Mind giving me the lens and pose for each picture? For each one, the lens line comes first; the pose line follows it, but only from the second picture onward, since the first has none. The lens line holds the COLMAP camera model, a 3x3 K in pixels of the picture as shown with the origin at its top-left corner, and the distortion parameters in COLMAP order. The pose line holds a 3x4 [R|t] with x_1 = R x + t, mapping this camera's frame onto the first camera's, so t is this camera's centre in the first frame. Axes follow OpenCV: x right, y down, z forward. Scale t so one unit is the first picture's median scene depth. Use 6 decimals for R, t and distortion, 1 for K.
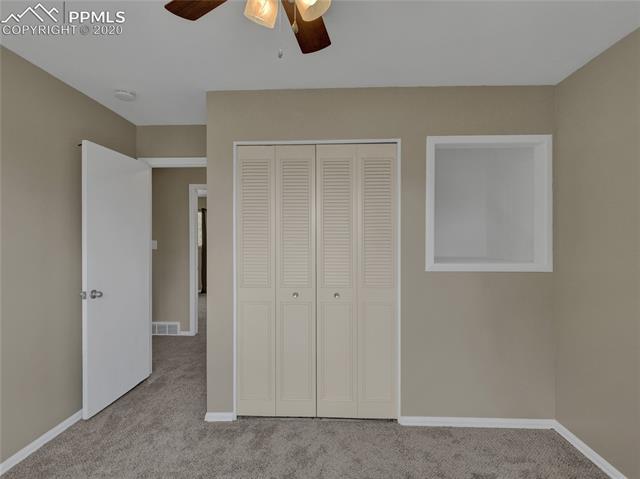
lens RADIAL K [[332.9, 0, 321.7], [0, 332.9, 238.4], [0, 0, 1]] dist [0.017264, -0.000194]
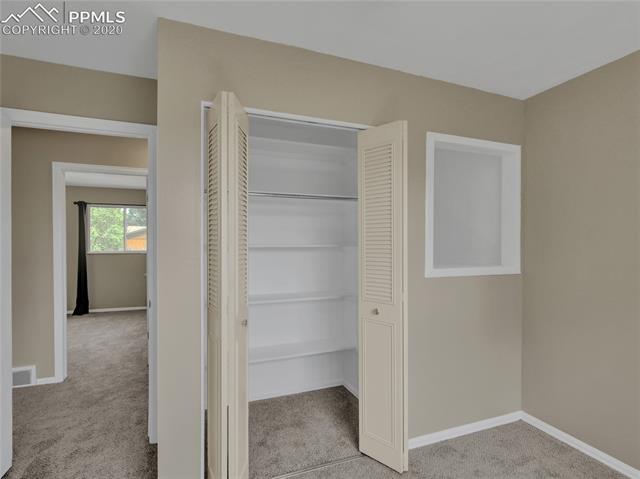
lens RADIAL K [[332.9, 0, 319.2], [0, 332.9, 243.0], [0, 0, 1]] dist [0.017264, -0.000194]
pose [[0.914264, 0.003603, 0.405103, -0.334547], [-0.003822, 0.999993, -0.000269, 0.004050], [-0.405101, -0.001302, 0.914271, 0.274992]]
